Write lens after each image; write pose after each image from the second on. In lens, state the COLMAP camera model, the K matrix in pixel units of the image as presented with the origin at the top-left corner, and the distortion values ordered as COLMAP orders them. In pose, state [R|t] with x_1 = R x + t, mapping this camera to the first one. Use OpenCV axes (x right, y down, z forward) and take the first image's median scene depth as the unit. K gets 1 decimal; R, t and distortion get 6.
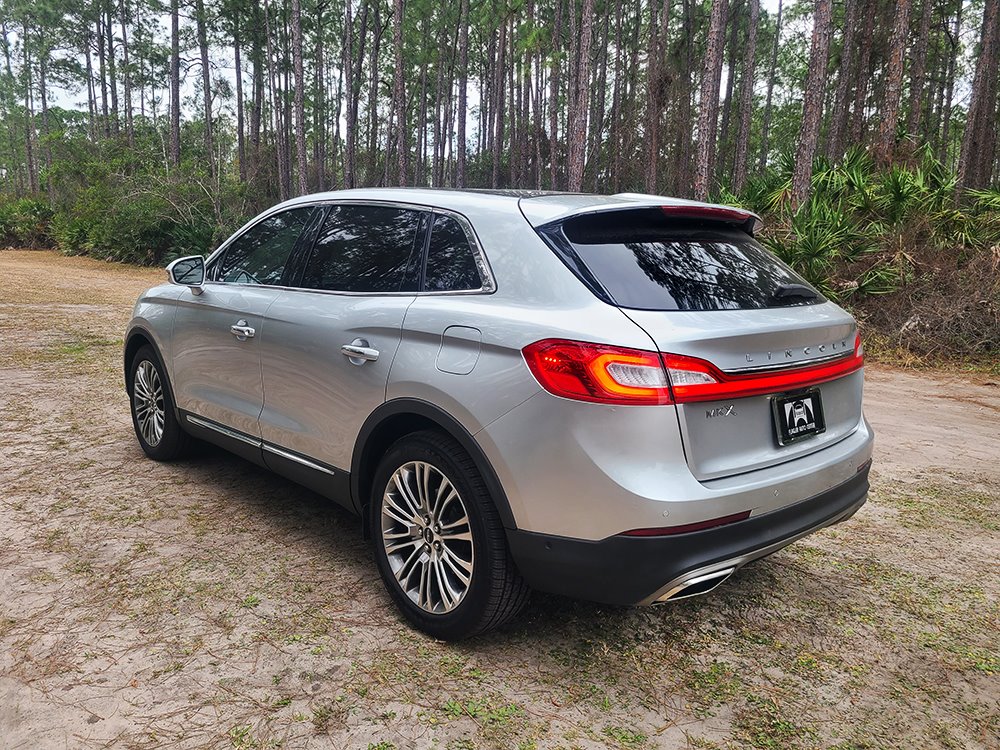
lens RADIAL K [[742.3, 0, 513.6], [0, 742.3, 371.3], [0, 0, 1]] dist [0.032387, -0.005978]
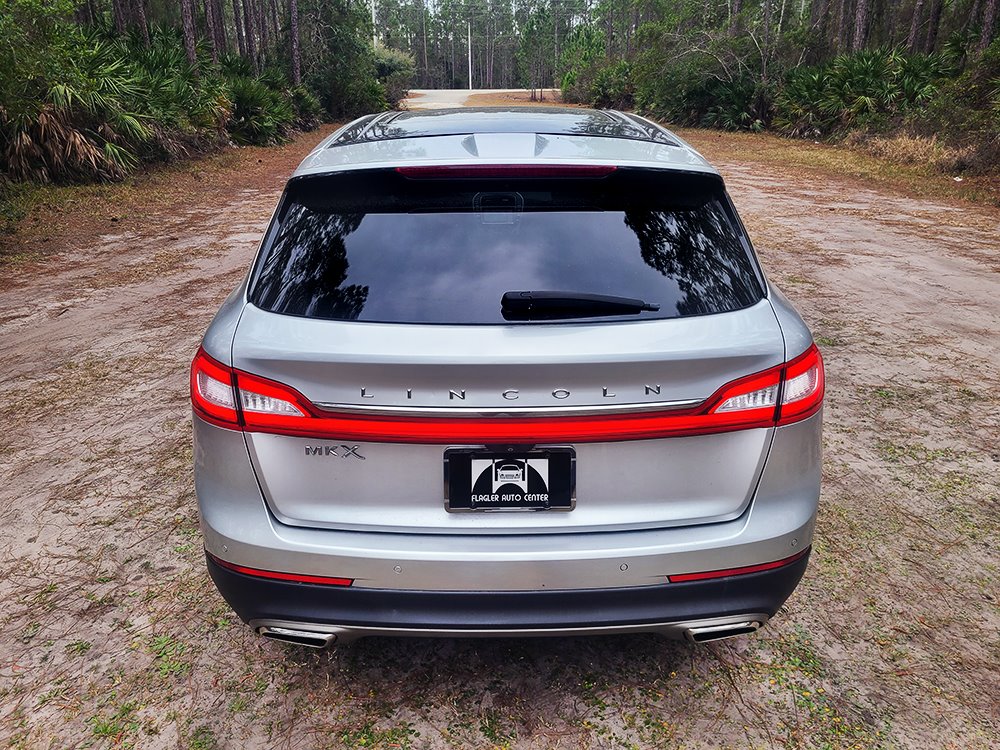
lens RADIAL K [[748.6, 0, 500.0], [0, 748.6, 375.0], [0, 0, 1]] dist [0.060874, -0.050255]
pose [[0.743199, 0.204437, -0.637073, 0.811965], [-0.083453, 0.973064, 0.214901, -0.190618], [0.663846, -0.106549, 0.740241, 0.475426]]
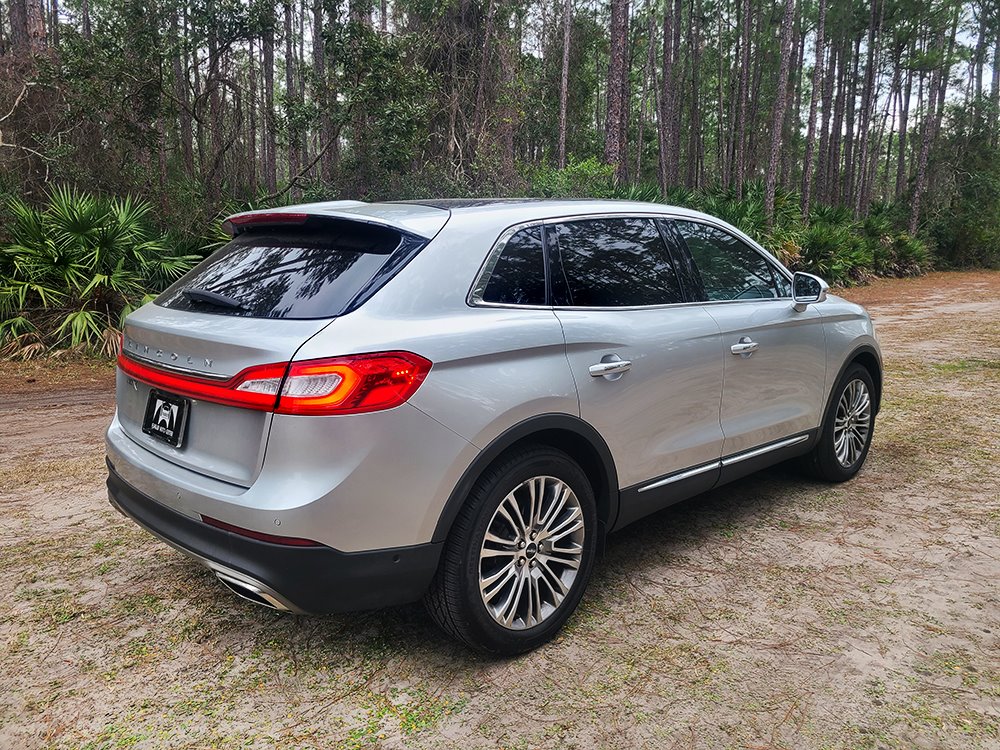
lens RADIAL K [[748.6, 0, 500.0], [0, 748.6, 375.0], [0, 0, 1]] dist [0.060874, -0.050255]
pose [[0.028621, 0.135929, -0.990305, 1.408033], [-0.159476, 0.978642, 0.129719, -0.202565], [0.986787, 0.154217, 0.049687, 1.390204]]
